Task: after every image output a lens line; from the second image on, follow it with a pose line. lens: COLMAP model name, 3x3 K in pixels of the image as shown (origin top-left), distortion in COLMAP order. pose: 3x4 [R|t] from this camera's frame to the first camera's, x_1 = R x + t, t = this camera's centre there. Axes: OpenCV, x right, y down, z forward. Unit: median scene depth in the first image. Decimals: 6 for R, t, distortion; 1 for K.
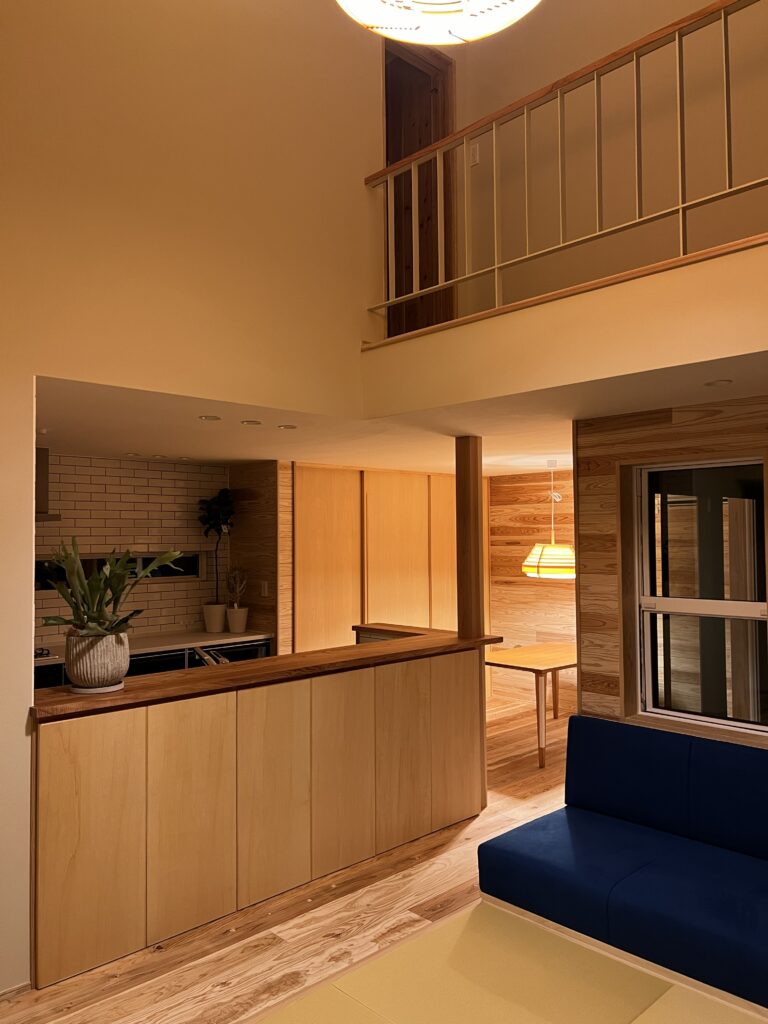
lens RADIAL K [[768.3, 0, 381.4], [0, 768.3, 508.8], [0, 0, 1]] dist [0.006350, -0.001794]
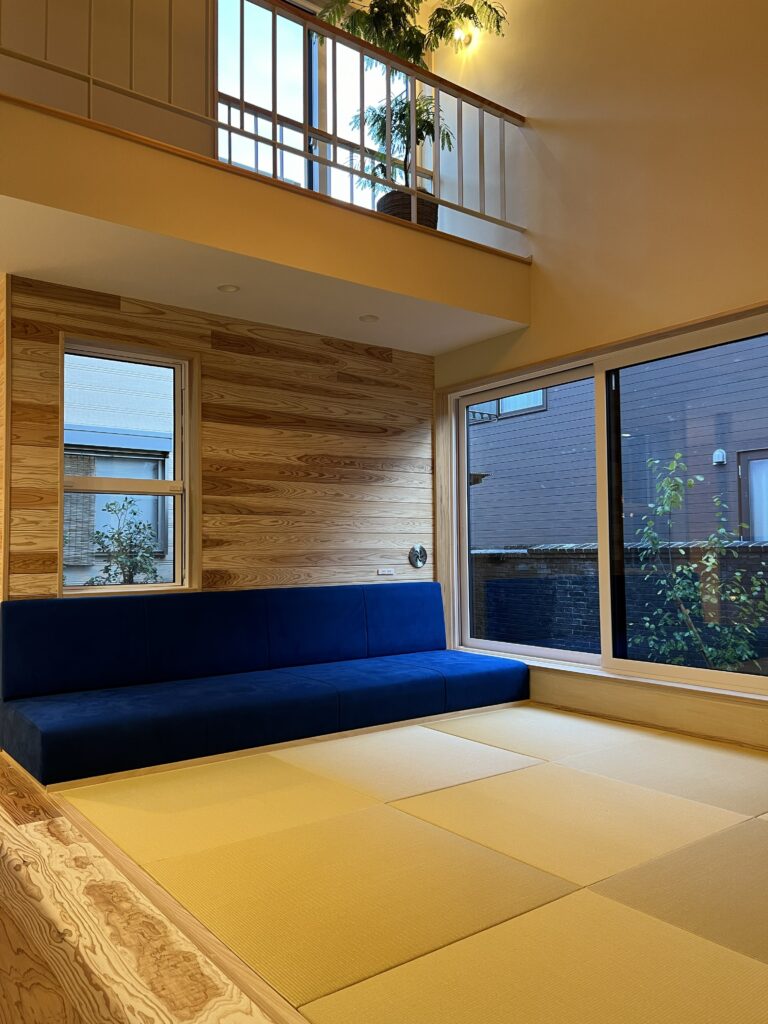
lens RADIAL K [[768.3, 0, 381.6], [0, 768.3, 513.9], [0, 0, 1]] dist [0.006350, -0.001794]
pose [[0.118248, 0.057843, 0.991298, -0.664631], [-0.021140, 0.998222, -0.055725, 0.237787], [-0.992759, -0.014367, 0.119260, 0.532614]]
